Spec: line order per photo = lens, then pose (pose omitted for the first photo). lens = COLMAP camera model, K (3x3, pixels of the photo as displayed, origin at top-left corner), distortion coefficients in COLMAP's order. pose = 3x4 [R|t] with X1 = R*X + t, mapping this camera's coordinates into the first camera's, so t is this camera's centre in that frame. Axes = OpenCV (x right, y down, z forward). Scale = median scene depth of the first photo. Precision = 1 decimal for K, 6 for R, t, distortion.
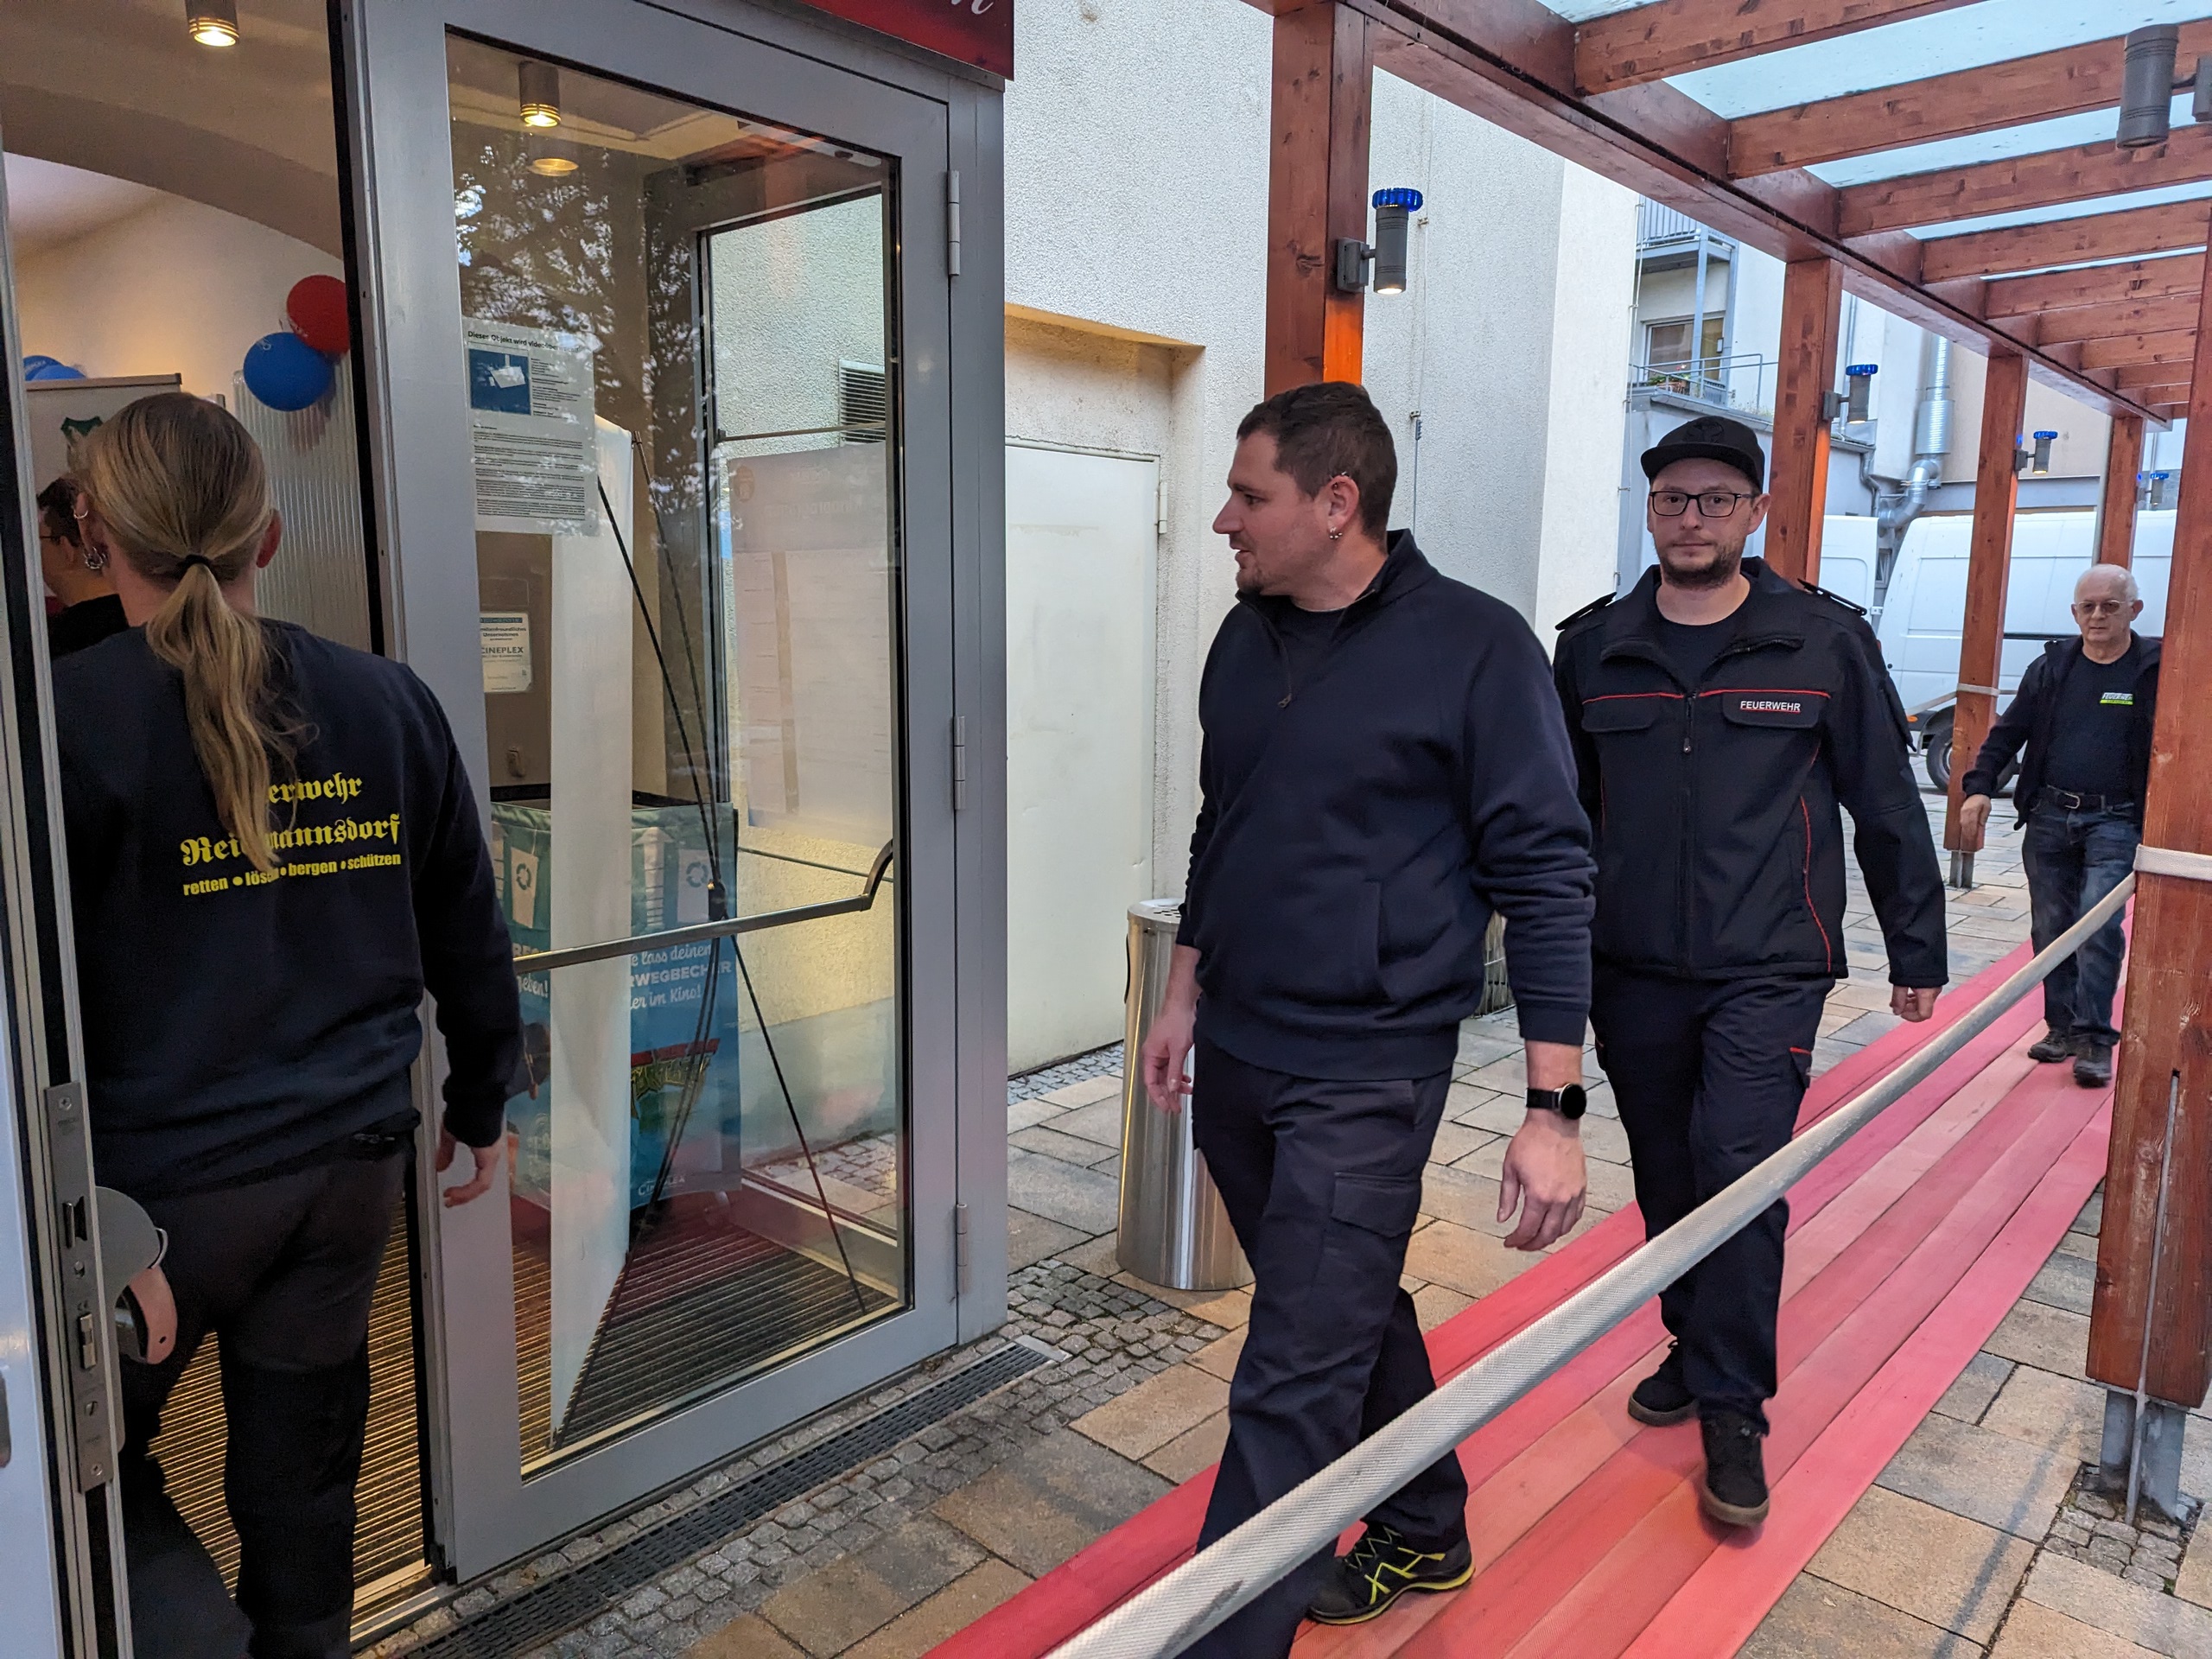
lens RADIAL K [[1535.4, 0, 1106.0], [0, 1535.4, 829.5], [0, 0, 1]] dist [0.077069, -0.051004]
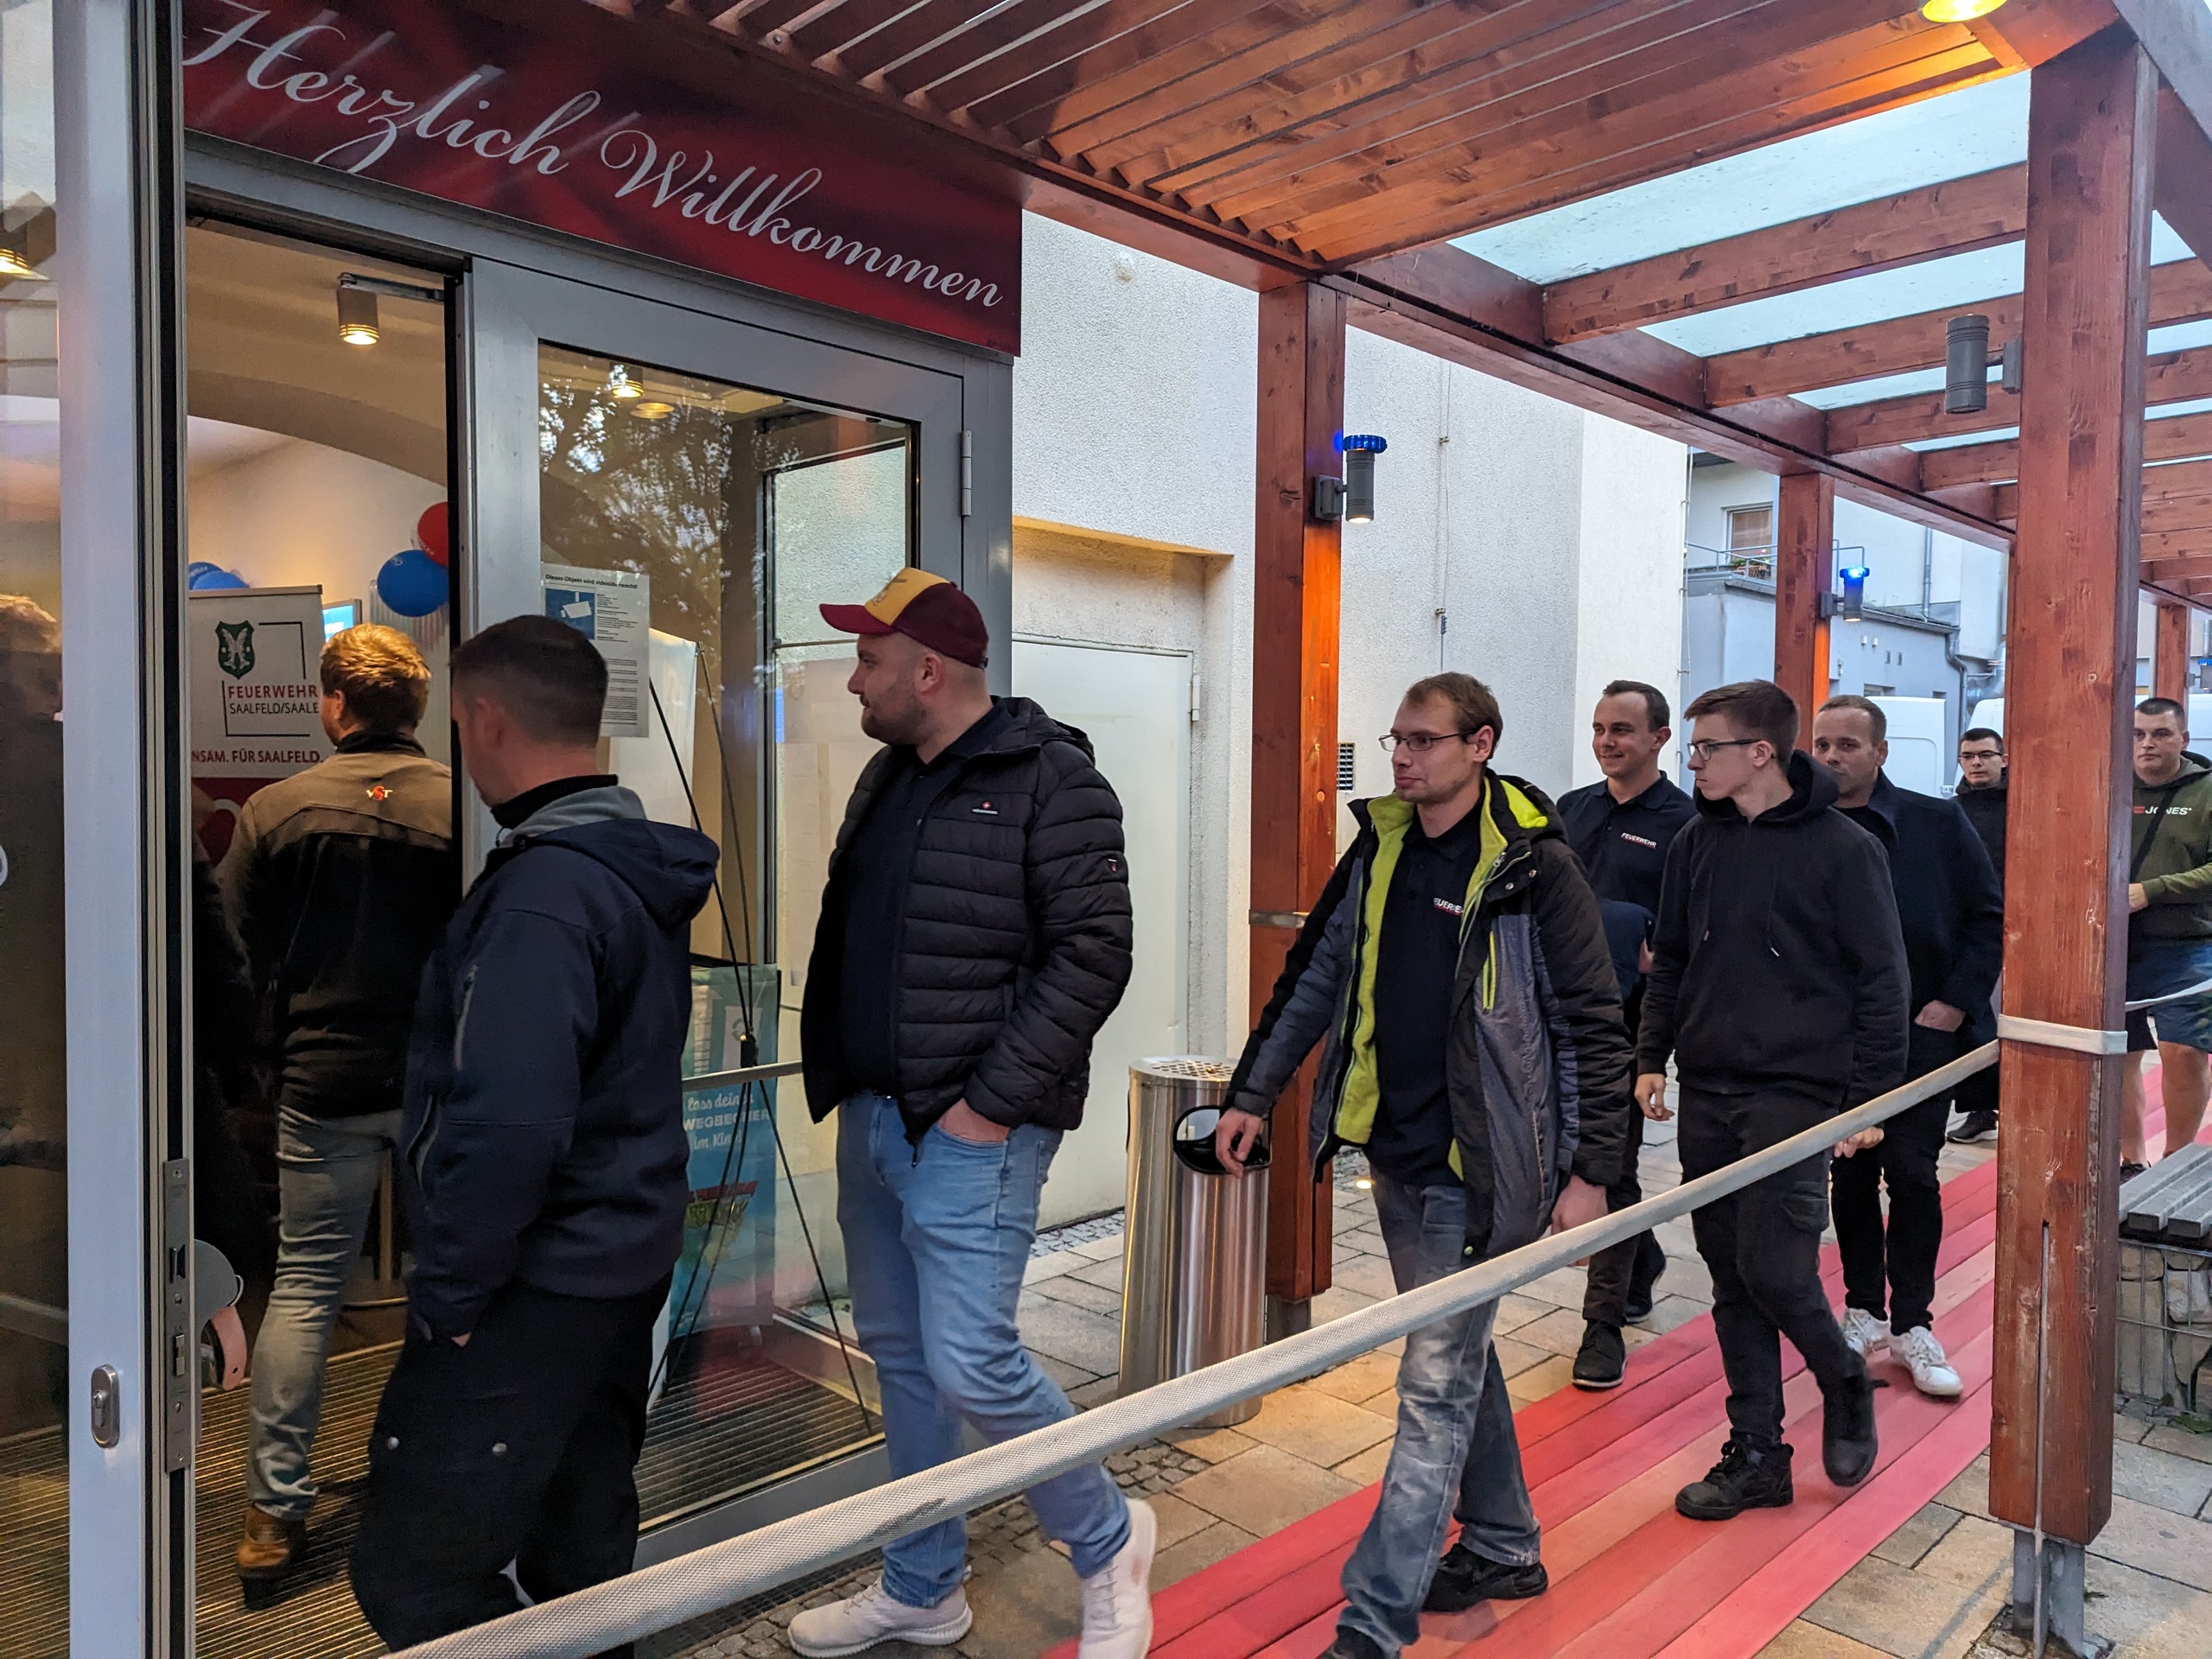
lens RADIAL K [[1549.1, 0, 1151.7], [0, 1549.1, 838.1], [0, 0, 1]] dist [0.088097, -0.063735]
pose [[0.999074, 0.005003, -0.042731, 0.075560], [-0.009421, 0.994551, -0.103821, 0.005813], [0.041979, 0.104128, 0.993678, -0.114564]]
